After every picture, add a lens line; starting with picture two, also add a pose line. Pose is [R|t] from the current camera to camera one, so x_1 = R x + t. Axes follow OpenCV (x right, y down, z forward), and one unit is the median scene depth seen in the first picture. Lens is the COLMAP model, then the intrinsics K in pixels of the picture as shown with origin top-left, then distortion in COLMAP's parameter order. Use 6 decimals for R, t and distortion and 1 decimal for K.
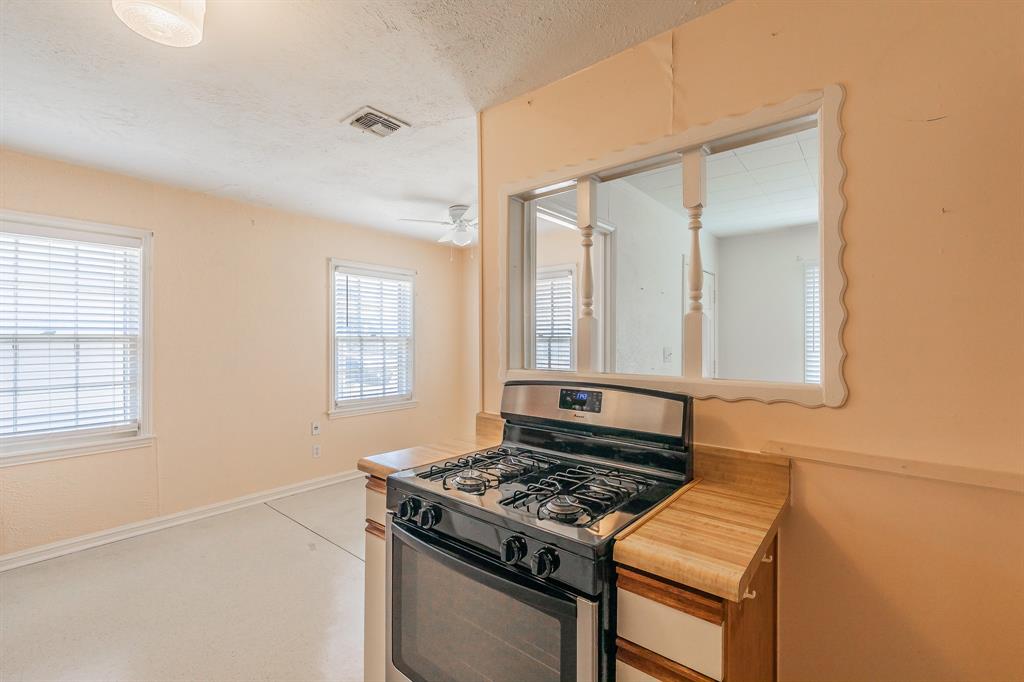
lens RADIAL K [[442.9, 0, 511.2], [0, 442.9, 343.3], [0, 0, 1]] dist [-0.001340, 0.000147]
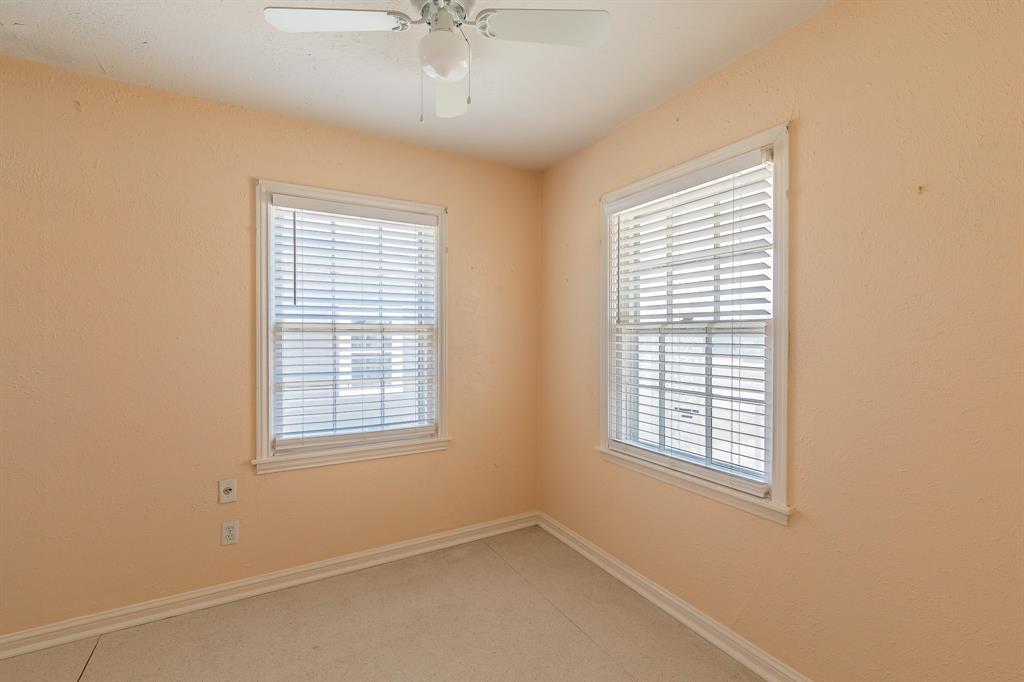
lens RADIAL K [[442.9, 0, 491.1], [0, 442.9, 338.4], [0, 0, 1]] dist [-0.001340, 0.000147]
pose [[0.922904, 0.005177, -0.384995, 0.064367], [-0.002605, 0.999971, 0.007203, -0.001176], [0.385021, -0.005645, 0.922890, 0.592673]]
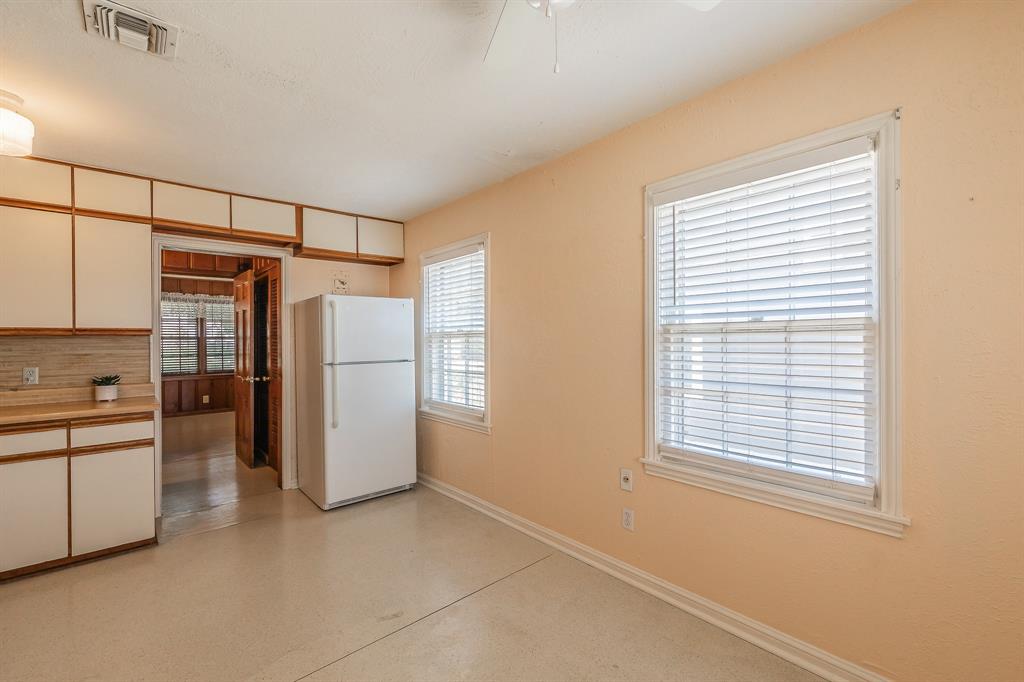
lens RADIAL K [[435.8, 0, 522.4], [0, 435.8, 344.1], [0, 0, 1]] dist [0.003469, 0.000373]
pose [[-0.148645, 0.006529, -0.988869, 0.154074], [-0.003665, 0.999968, 0.007153, 0.004578], [0.988884, 0.004688, -0.148616, 0.905806]]
